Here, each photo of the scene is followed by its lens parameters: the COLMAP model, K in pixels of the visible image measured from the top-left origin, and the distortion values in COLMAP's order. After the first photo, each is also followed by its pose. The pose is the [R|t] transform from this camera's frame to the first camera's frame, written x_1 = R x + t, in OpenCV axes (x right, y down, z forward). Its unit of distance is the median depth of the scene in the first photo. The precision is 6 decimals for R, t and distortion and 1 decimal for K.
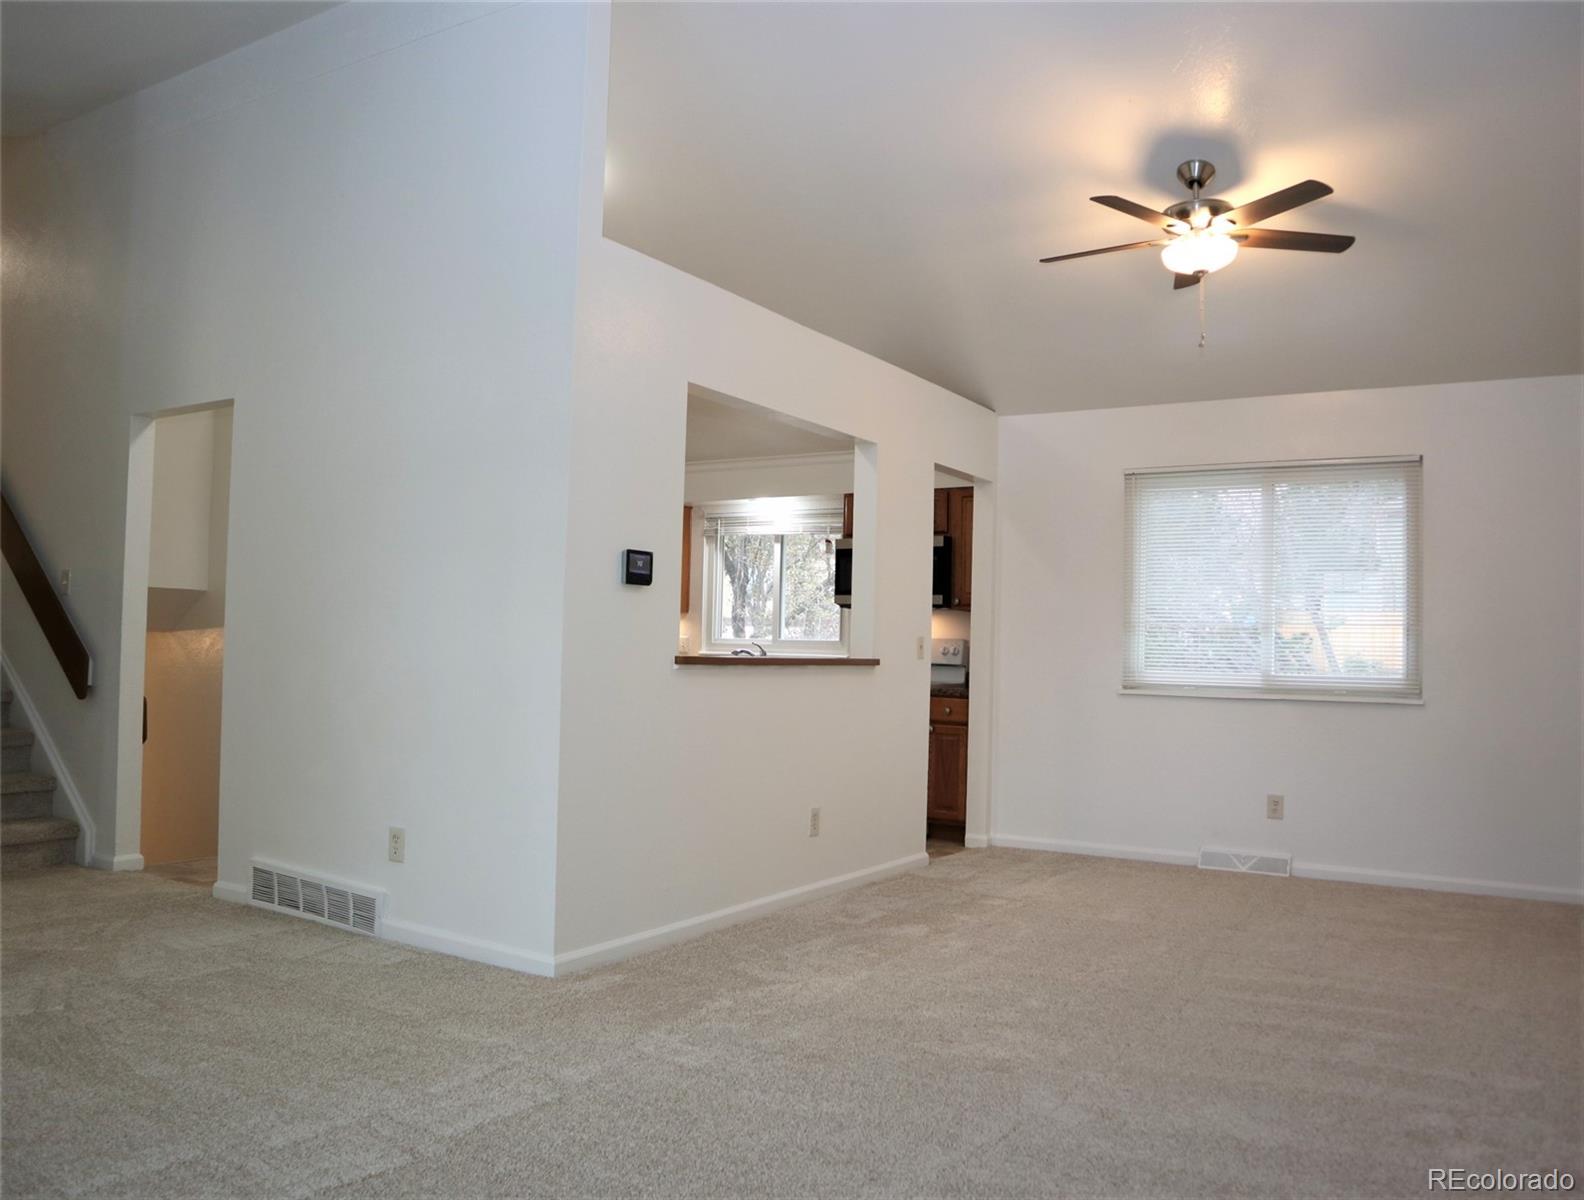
lens RADIAL K [[1237.1, 0, 792.0], [0, 1237.1, 600.0], [0, 0, 1]] dist [-0.145190, 0.103082]
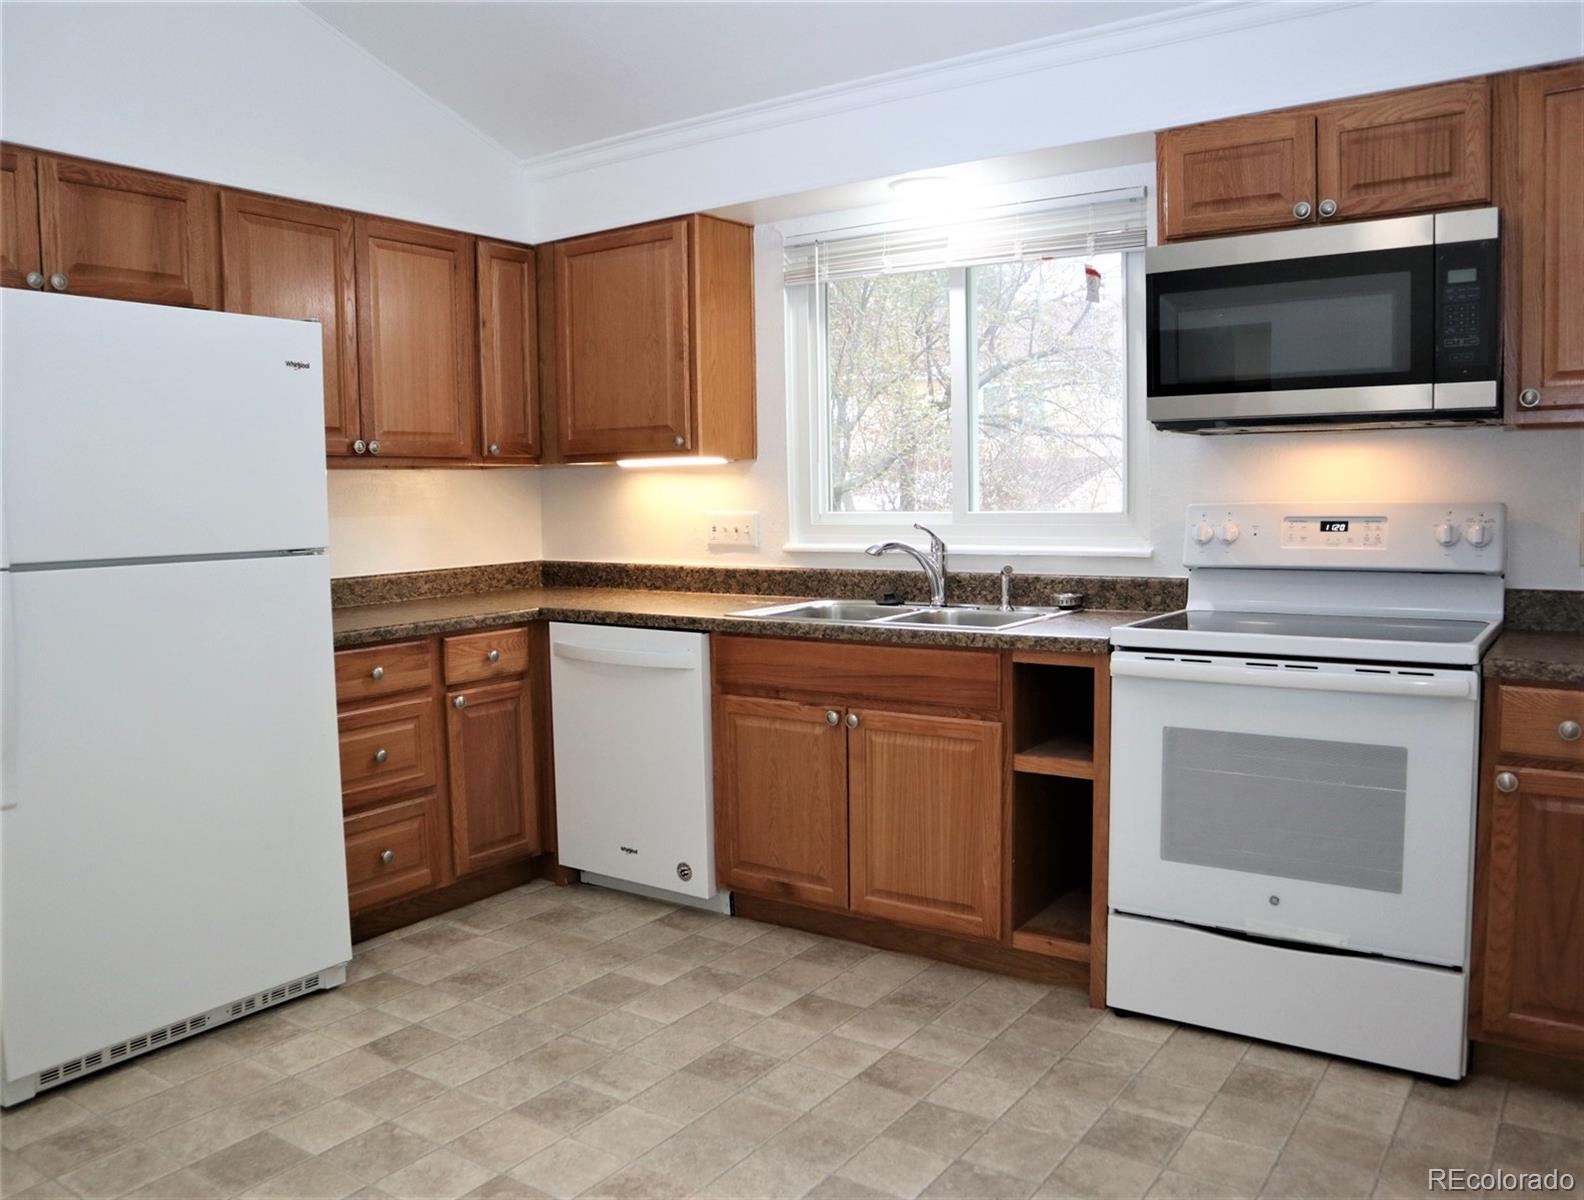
lens RADIAL K [[1237.1, 0, 792.0], [0, 1237.1, 600.0], [0, 0, 1]] dist [-0.145190, 0.103082]
pose [[0.998358, -0.035085, -0.045275, -0.054968], [0.040318, 0.991909, 0.120378, 0.008046], [0.040685, -0.122006, 0.991695, 0.573531]]
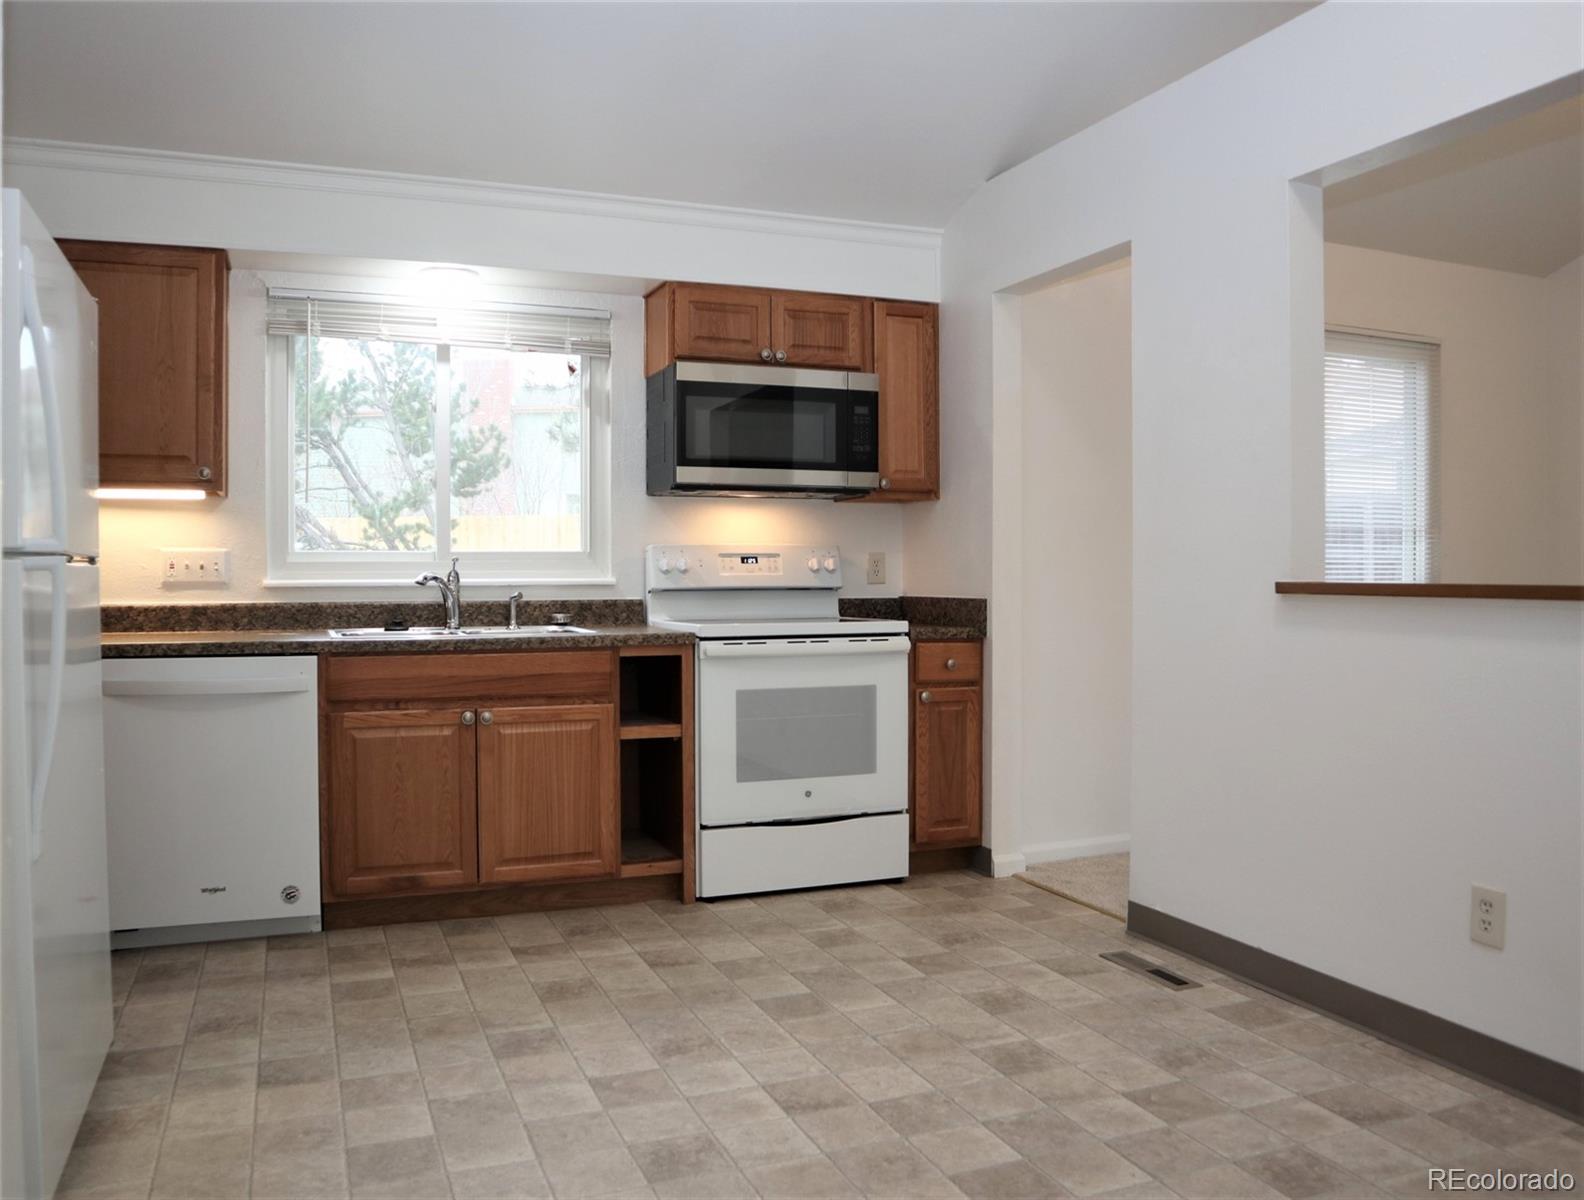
lens RADIAL K [[1237.1, 0, 792.0], [0, 1237.1, 600.0], [0, 0, 1]] dist [-0.145190, 0.103082]
pose [[0.581915, -0.041161, 0.812207, -0.344025], [-0.014274, 0.998048, 0.060806, 0.019470], [-0.813124, -0.046977, 0.580192, 0.598399]]
